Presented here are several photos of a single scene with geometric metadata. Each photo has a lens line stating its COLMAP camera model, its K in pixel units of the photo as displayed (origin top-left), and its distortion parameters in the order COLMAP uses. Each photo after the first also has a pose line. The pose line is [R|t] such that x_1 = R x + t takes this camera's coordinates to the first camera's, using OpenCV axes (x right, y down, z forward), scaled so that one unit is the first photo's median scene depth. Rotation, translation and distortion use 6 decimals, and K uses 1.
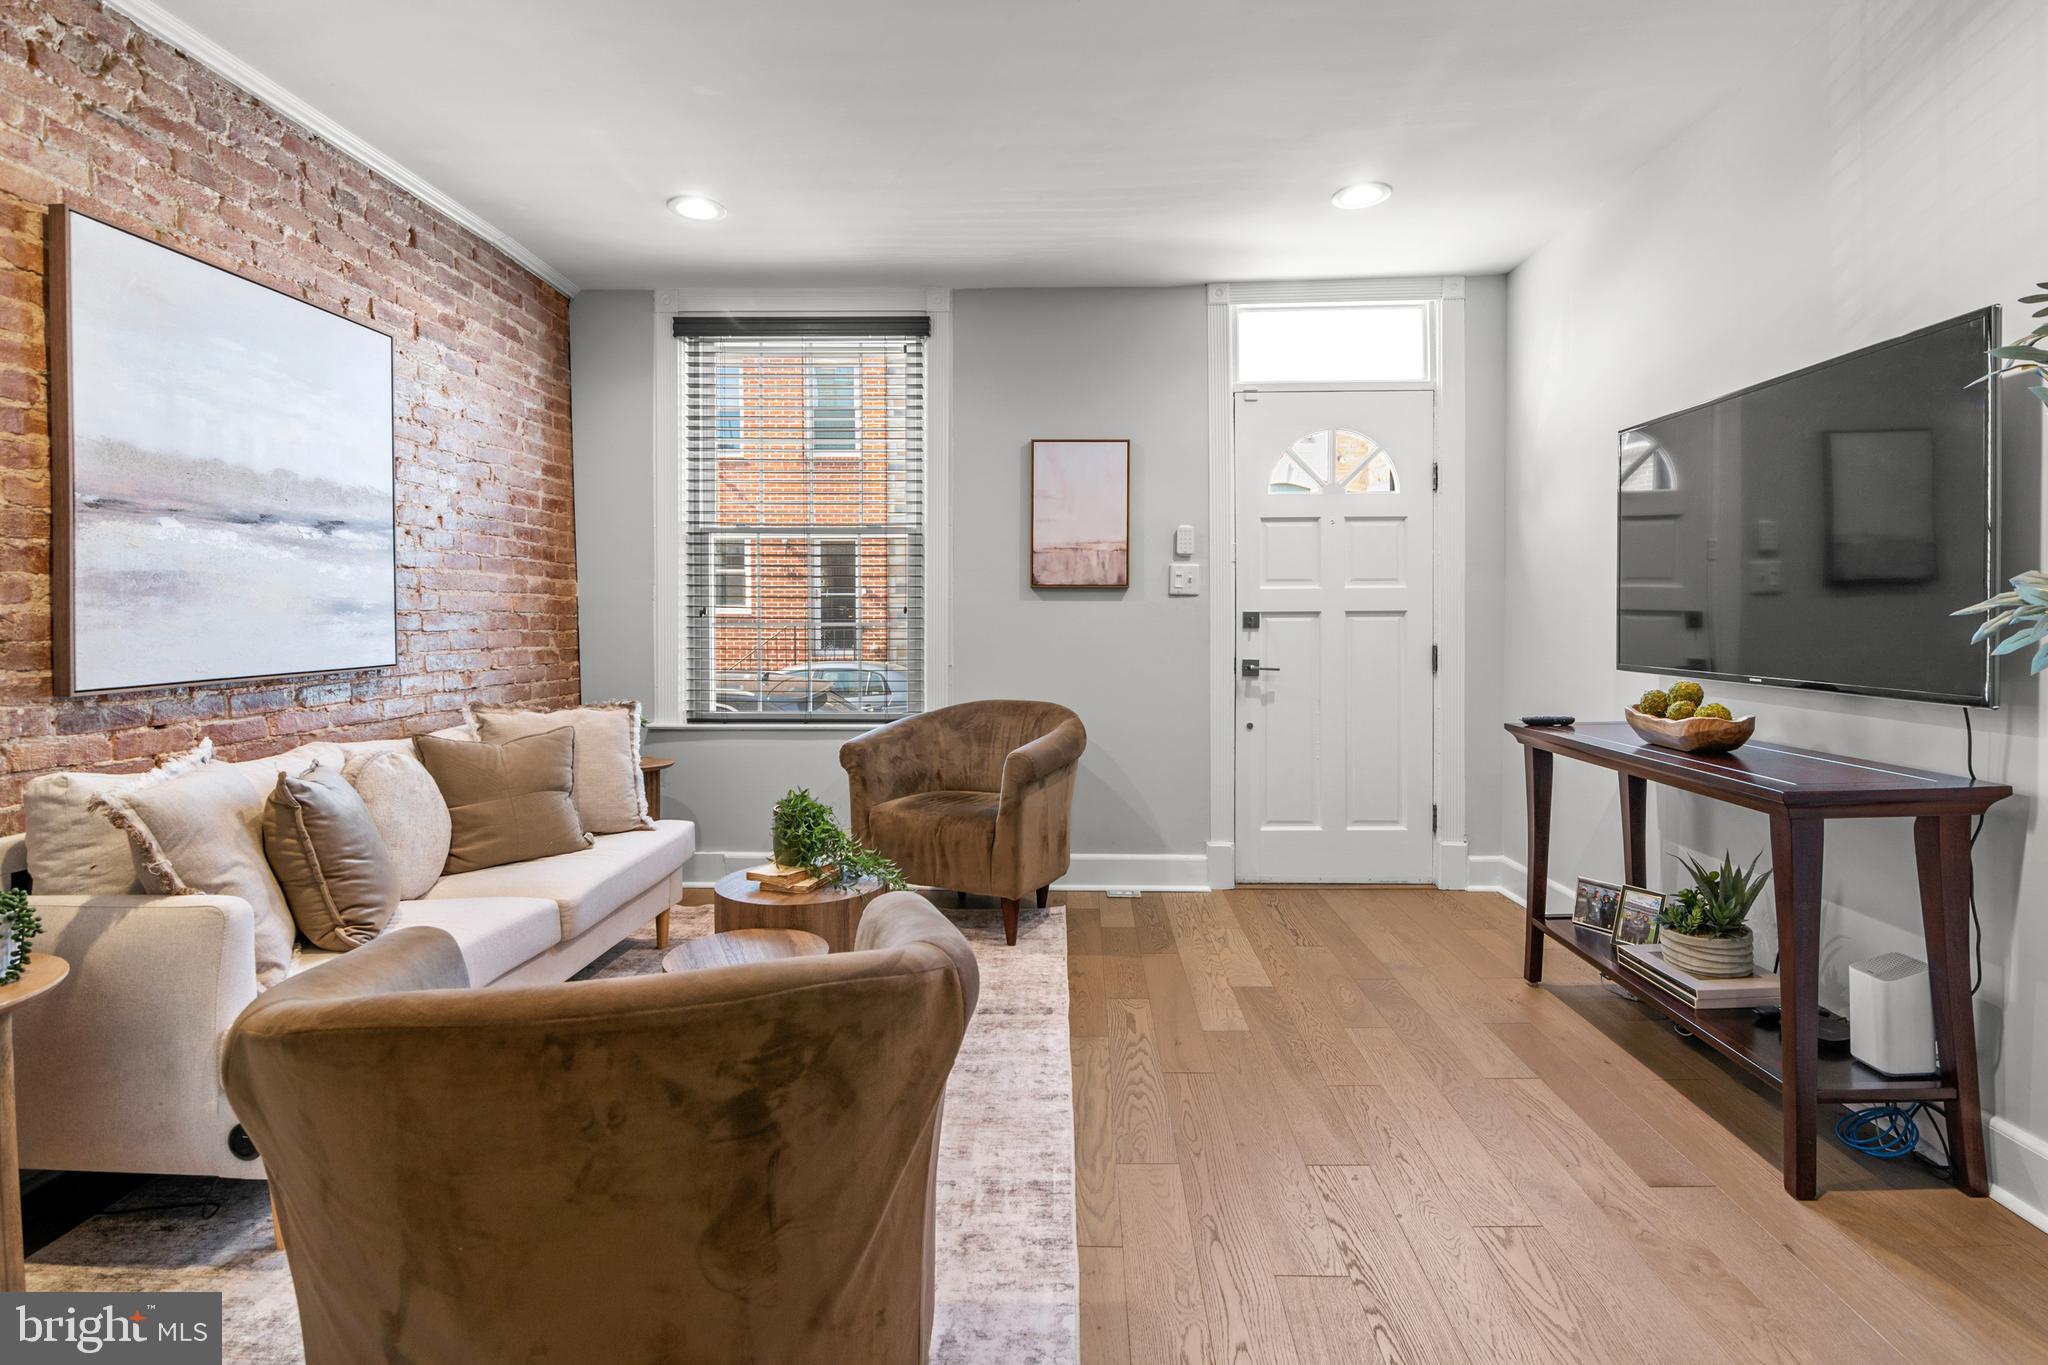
lens RADIAL K [[1015.9, 0, 1026.1], [0, 1015.9, 657.3], [0, 0, 1]] dist [0.001006, -0.001277]
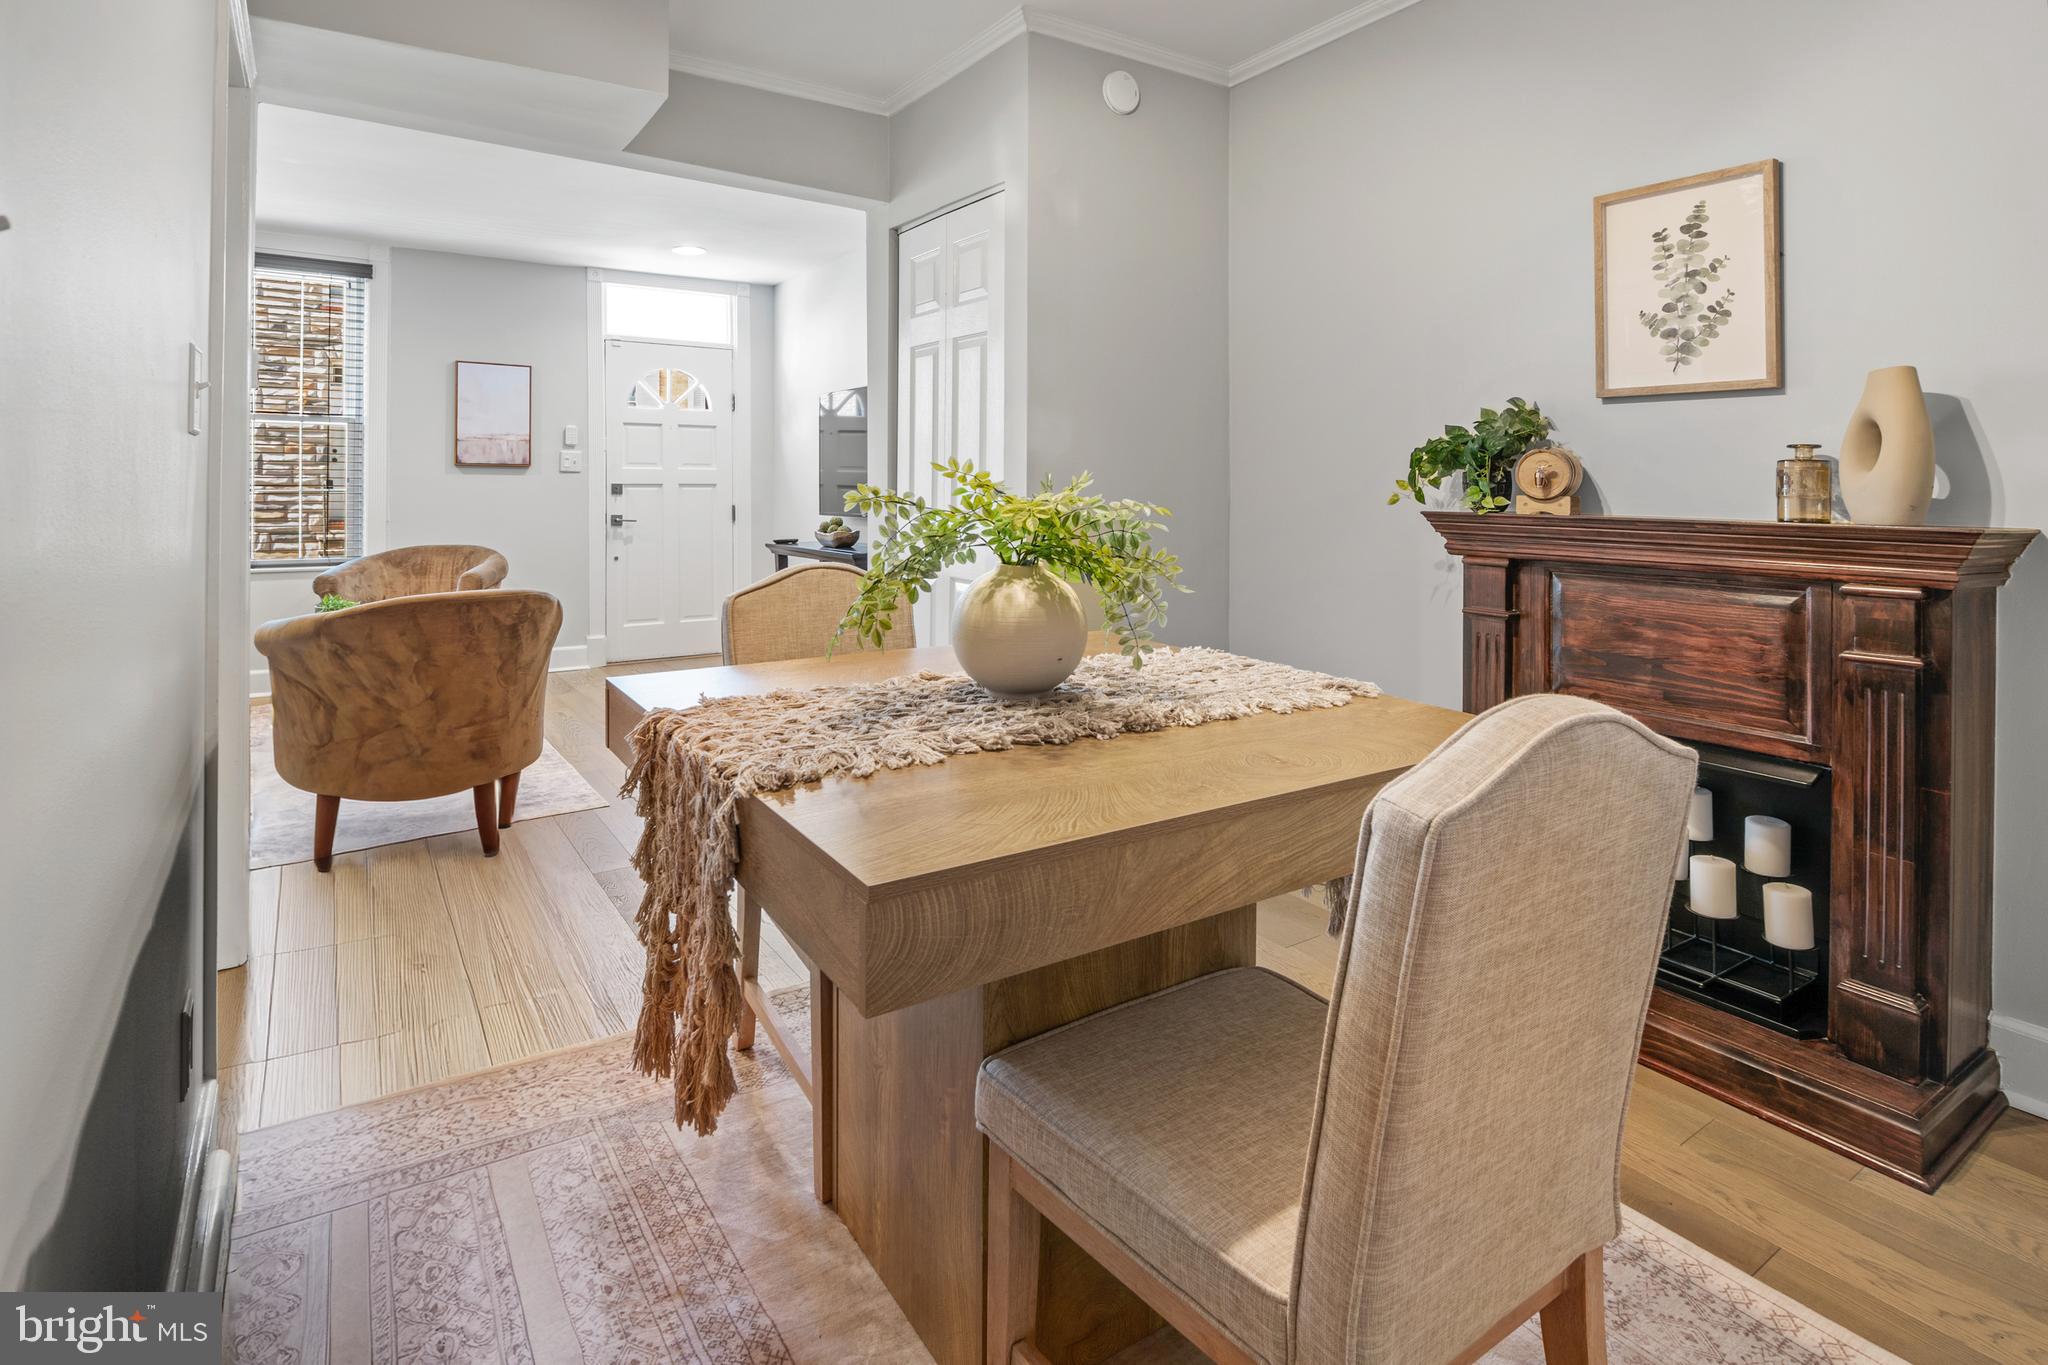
lens RADIAL K [[1073.4, 0, 1083.4], [0, 1073.4, 498.7], [0, 0, 1]] dist [-0.037444, -0.000237]
pose [[0.780936, 0.000174, 0.624612, -0.273738], [0.018822, 0.999539, -0.023811, 0.034883], [-0.624328, 0.030351, 0.780572, -0.813728]]
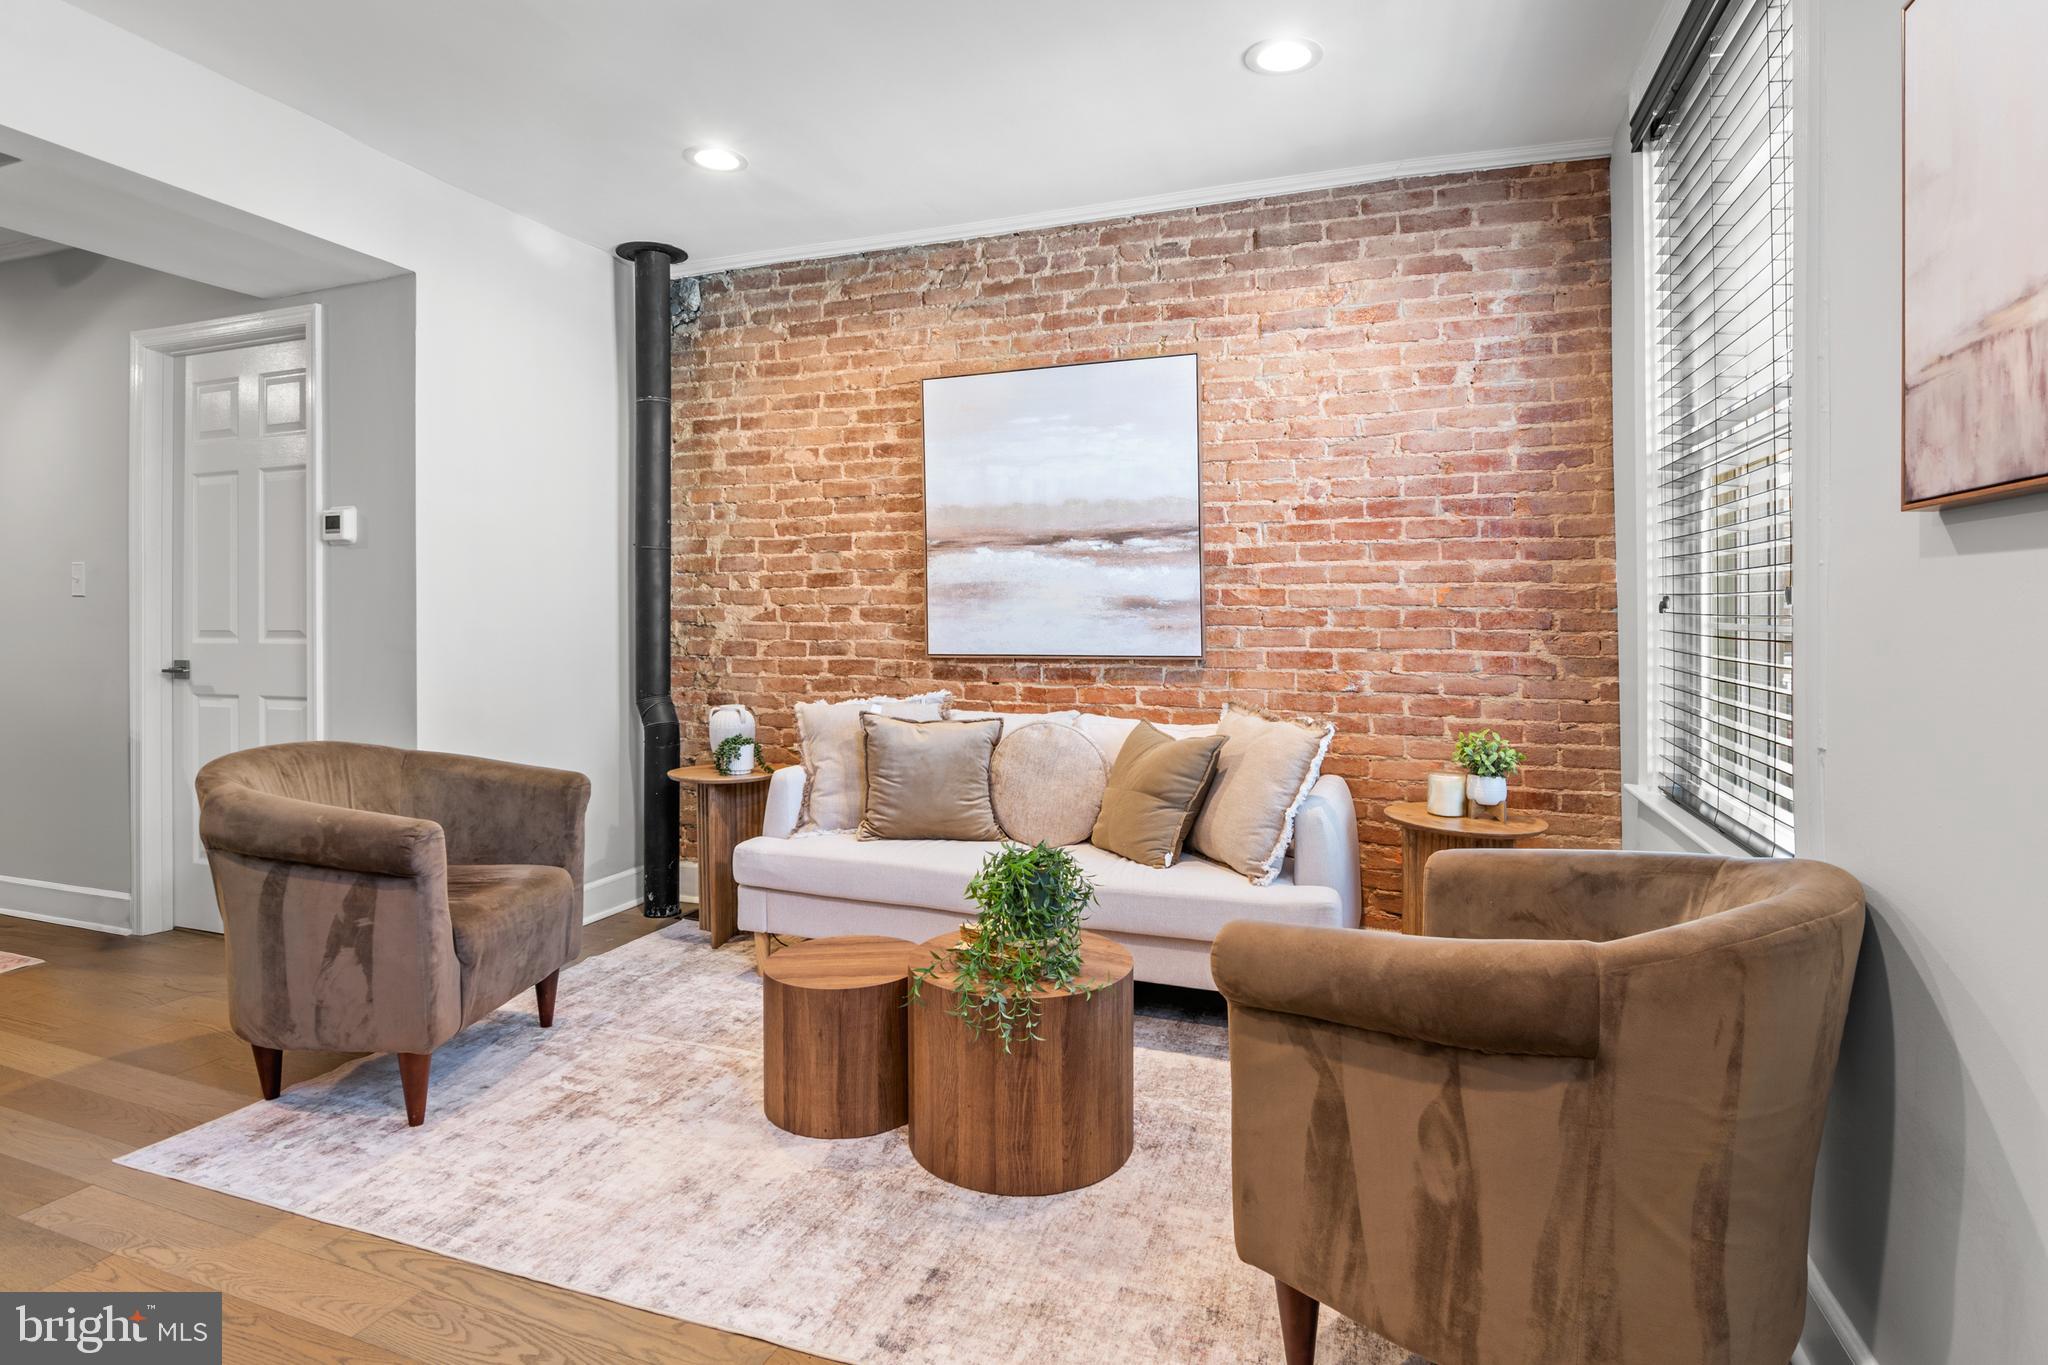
lens RADIAL K [[1053.7, 0, 1025.2], [0, 1053.7, 634.2], [0, 0, 1]] dist [-0.001210, -0.010398]
pose [[-0.305817, 0.025186, -0.951757, 0.433080], [-0.038049, 0.998528, 0.038649, -0.045390], [0.951330, 0.048033, -0.304408, 1.007968]]
